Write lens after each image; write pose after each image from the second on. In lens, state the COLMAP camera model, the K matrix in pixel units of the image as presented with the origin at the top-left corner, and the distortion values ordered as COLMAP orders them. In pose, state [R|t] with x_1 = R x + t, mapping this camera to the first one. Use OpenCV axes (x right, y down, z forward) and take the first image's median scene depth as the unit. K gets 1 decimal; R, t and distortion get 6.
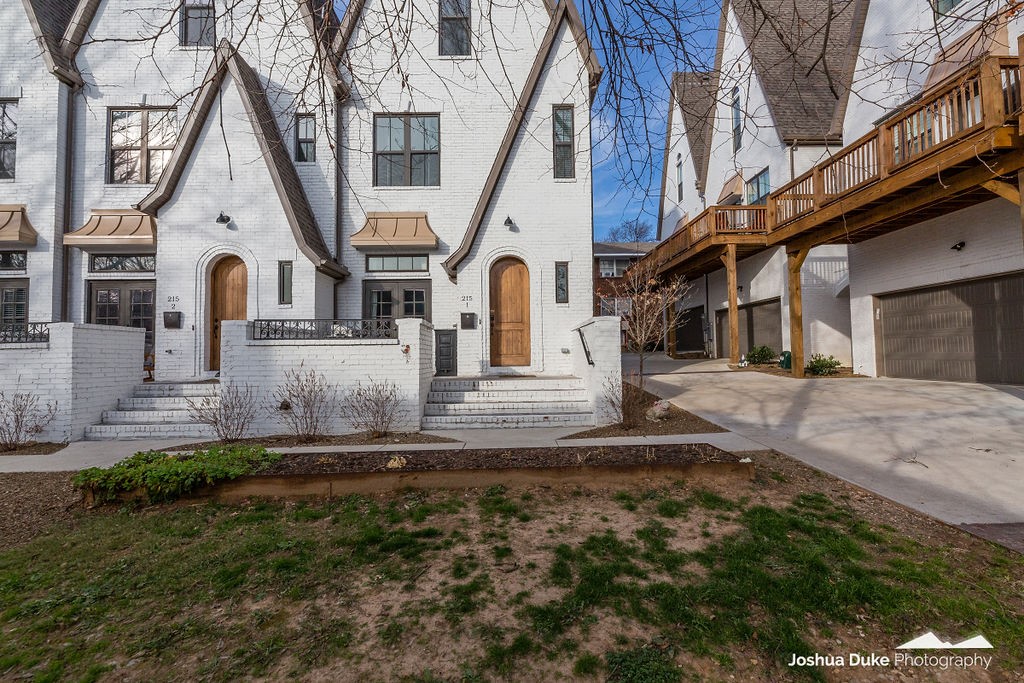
lens RADIAL K [[443.4, 0, 511.0], [0, 443.4, 342.6], [0, 0, 1]] dist [-0.003919, -0.001019]
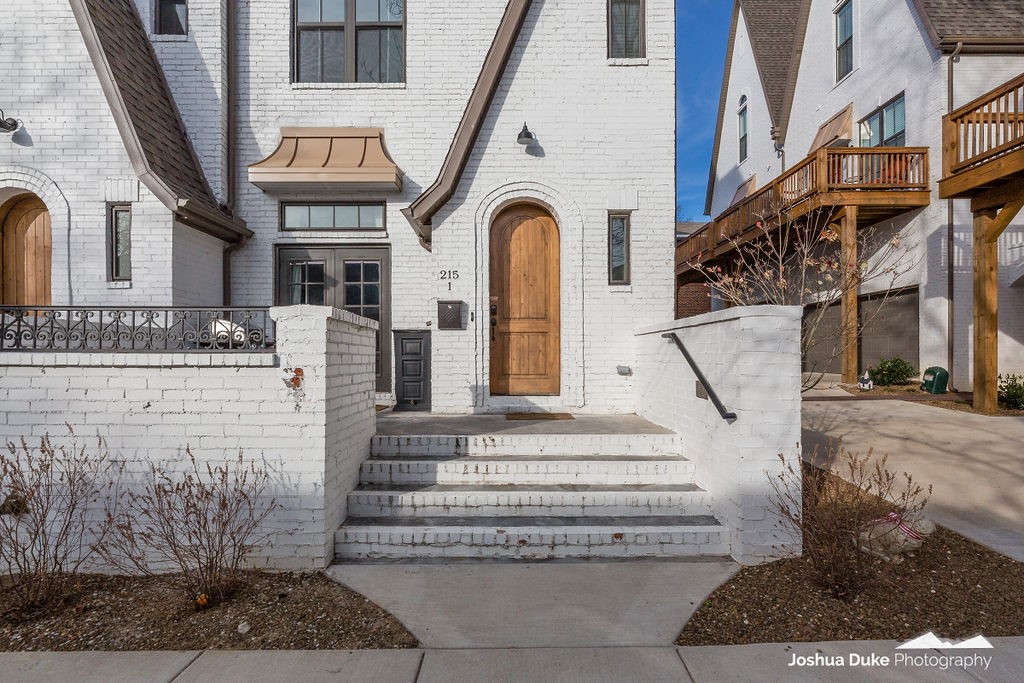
lens RADIAL K [[492.8, 0, 514.7], [0, 492.8, 358.5], [0, 0, 1]] dist [0.003943, -0.000588]
pose [[0.999899, 0.010161, 0.009950, -0.020673], [-0.010472, 0.999442, 0.031712, -0.014001], [-0.009622, -0.031813, 0.999448, 0.357148]]
